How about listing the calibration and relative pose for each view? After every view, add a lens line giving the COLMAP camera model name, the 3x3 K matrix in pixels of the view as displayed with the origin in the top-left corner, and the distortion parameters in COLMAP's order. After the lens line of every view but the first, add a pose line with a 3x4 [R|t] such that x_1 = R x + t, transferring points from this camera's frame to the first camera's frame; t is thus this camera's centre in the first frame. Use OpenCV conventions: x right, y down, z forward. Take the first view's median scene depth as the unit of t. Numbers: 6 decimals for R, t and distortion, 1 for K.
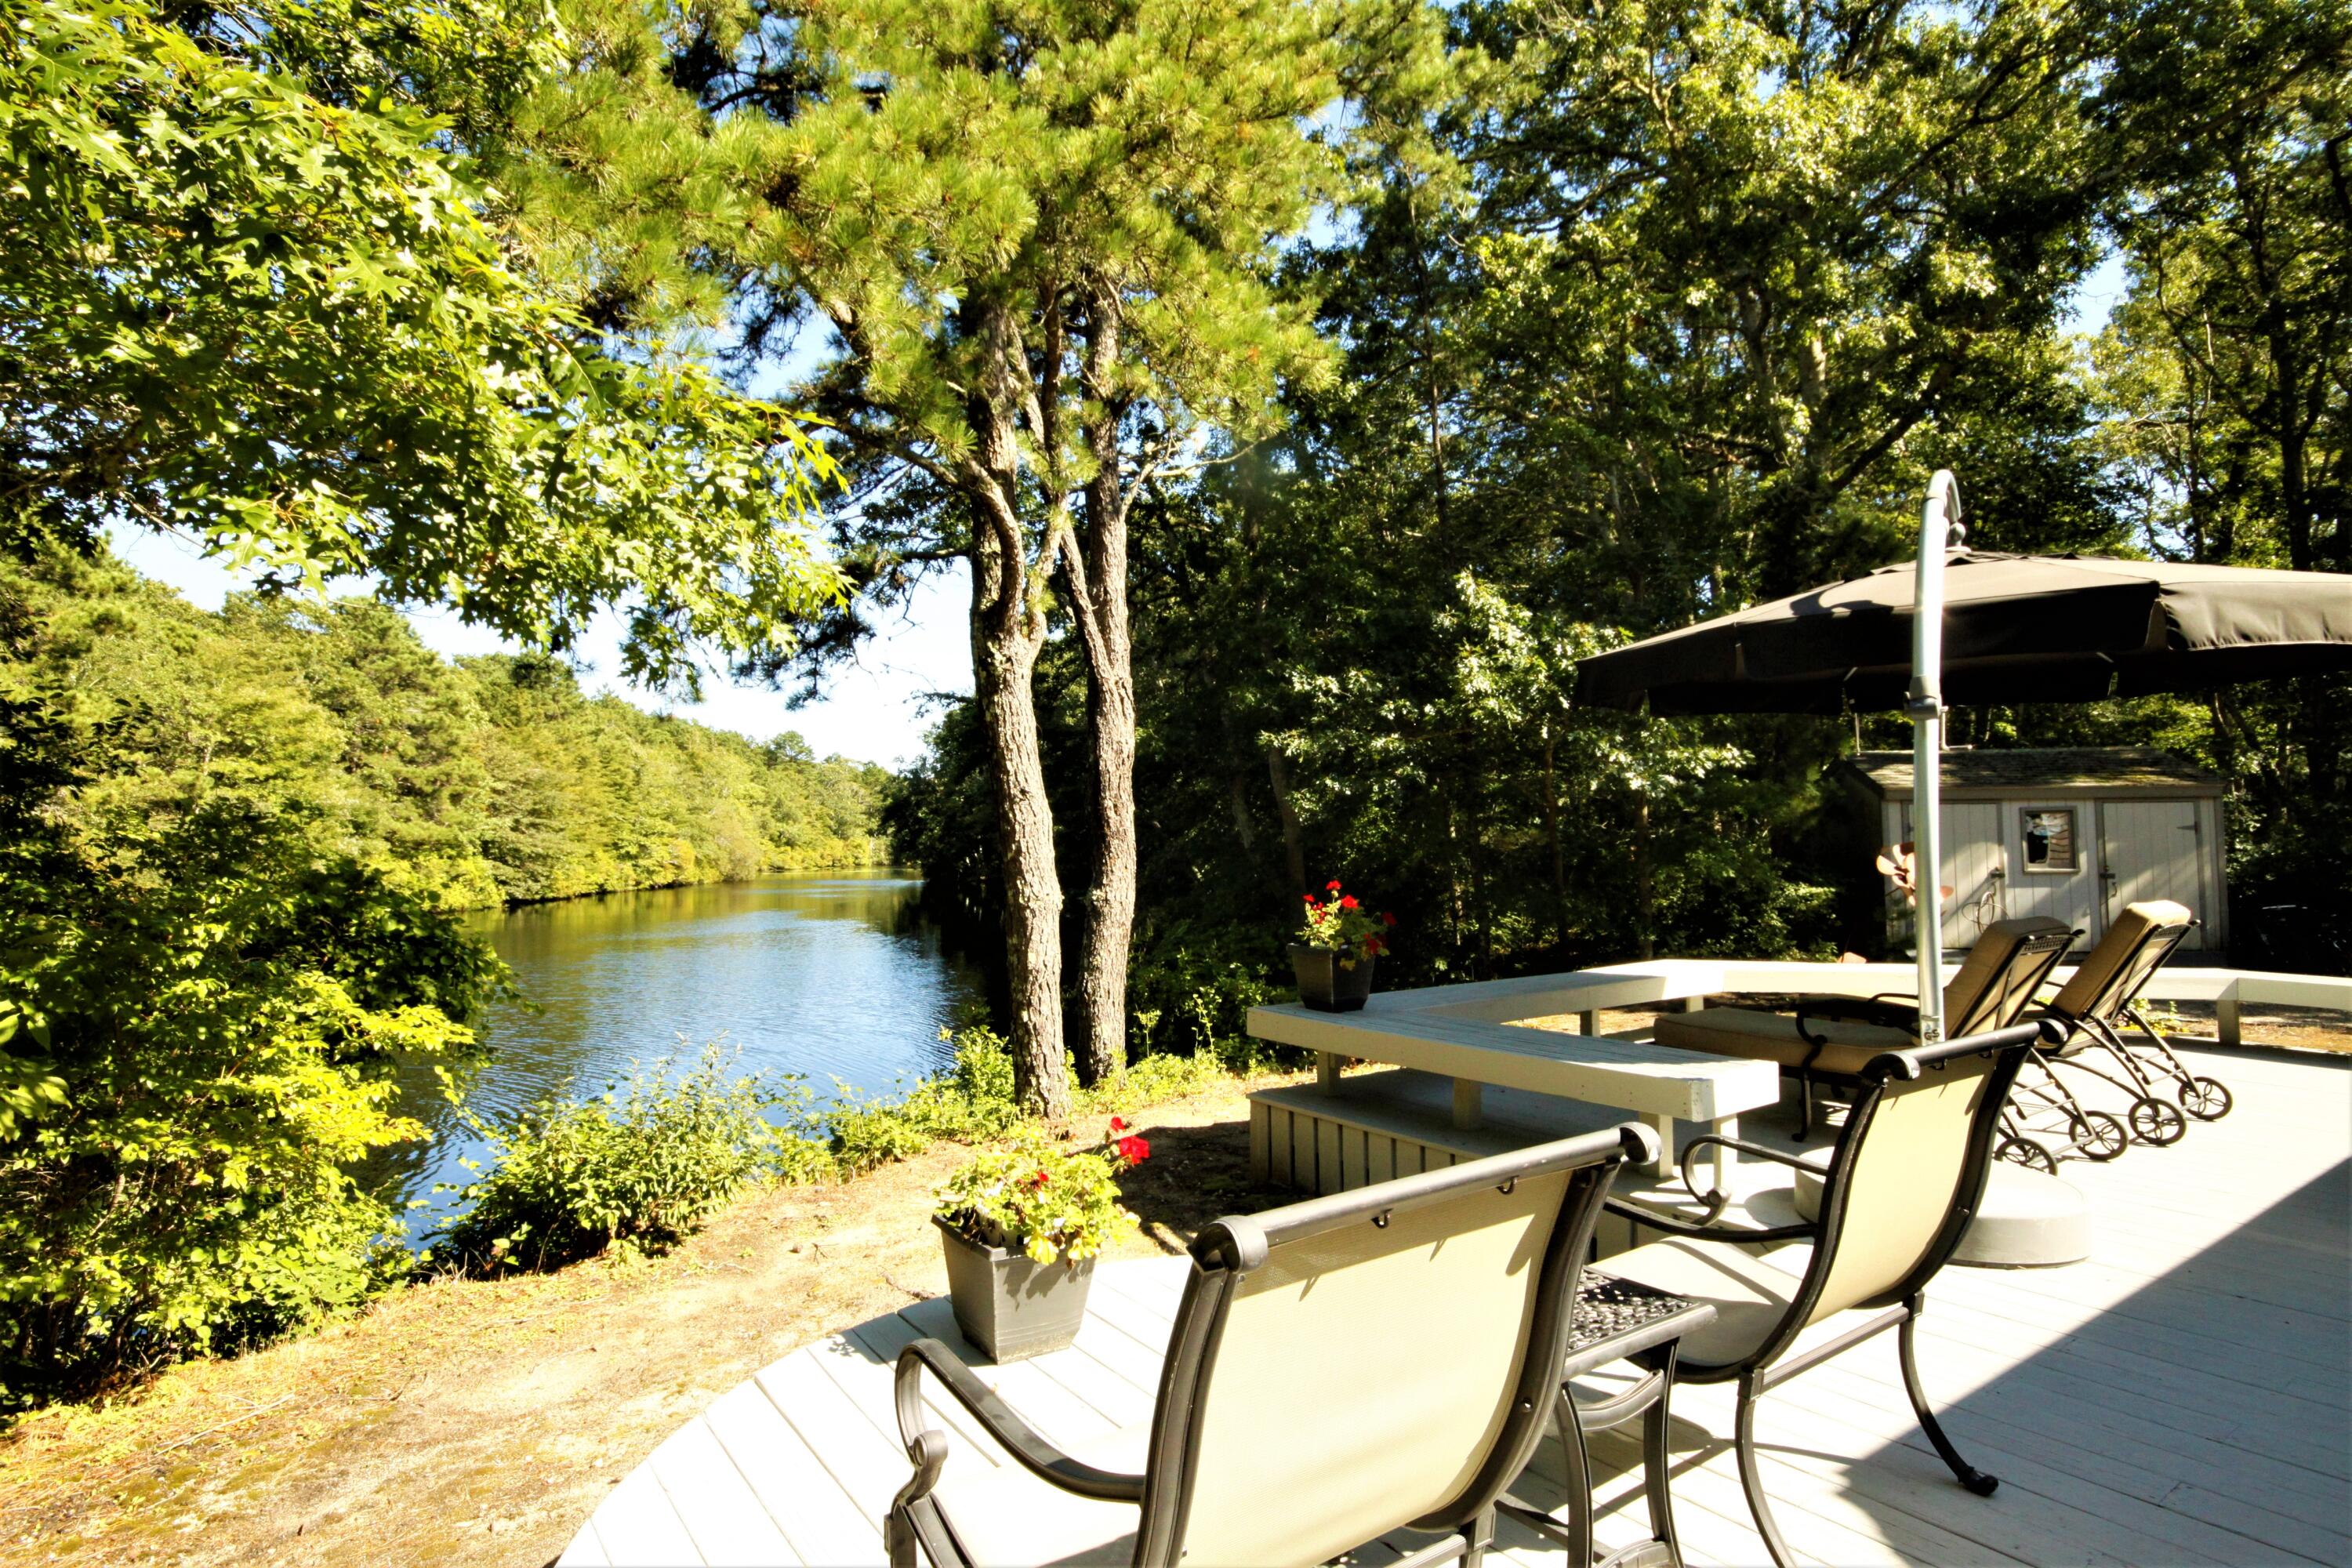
lens RADIAL K [[1206.2, 0, 1175.5], [0, 1206.2, 795.8], [0, 0, 1]] dist [0.004486, 0.000659]
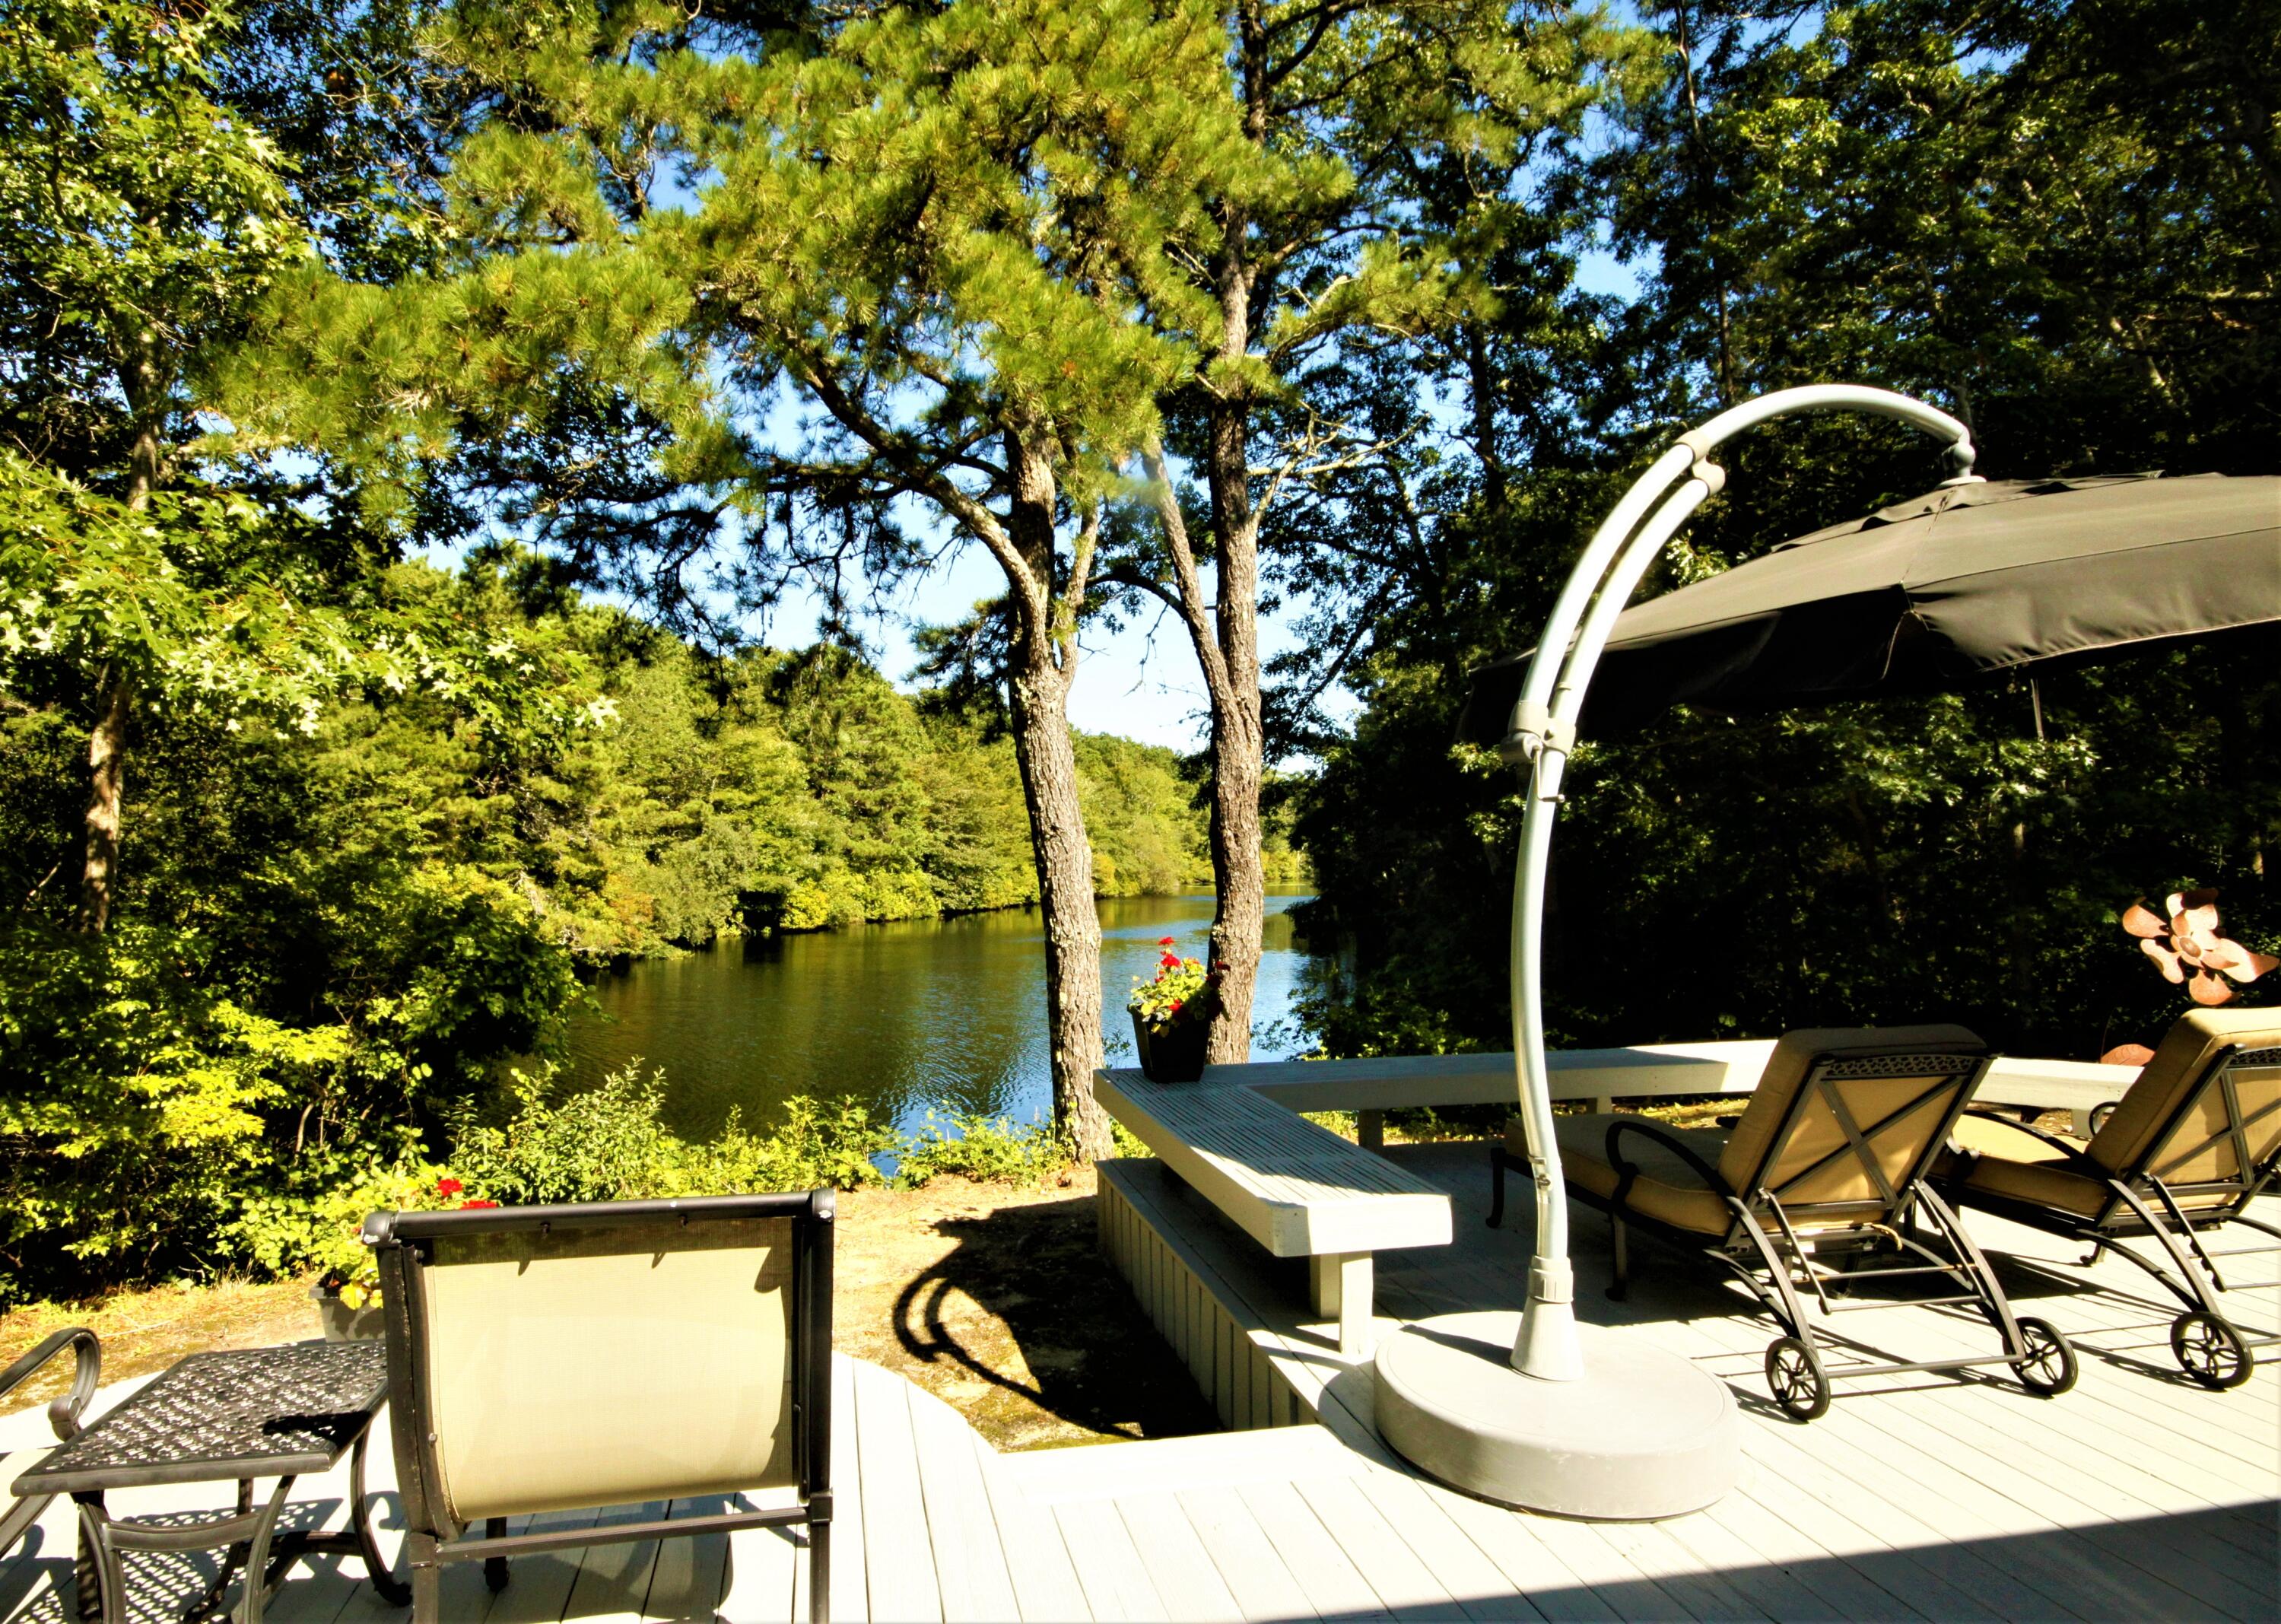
lens RADIAL K [[1273.1, 0, 1140.7], [0, 1273.1, 813.7], [0, 0, 1]] dist [0.003620, 0.001001]
pose [[0.905927, -0.013972, -0.423202, 0.111986], [0.018534, 0.999806, 0.006666, -0.006194], [0.423027, -0.013883, 0.906011, 0.027541]]
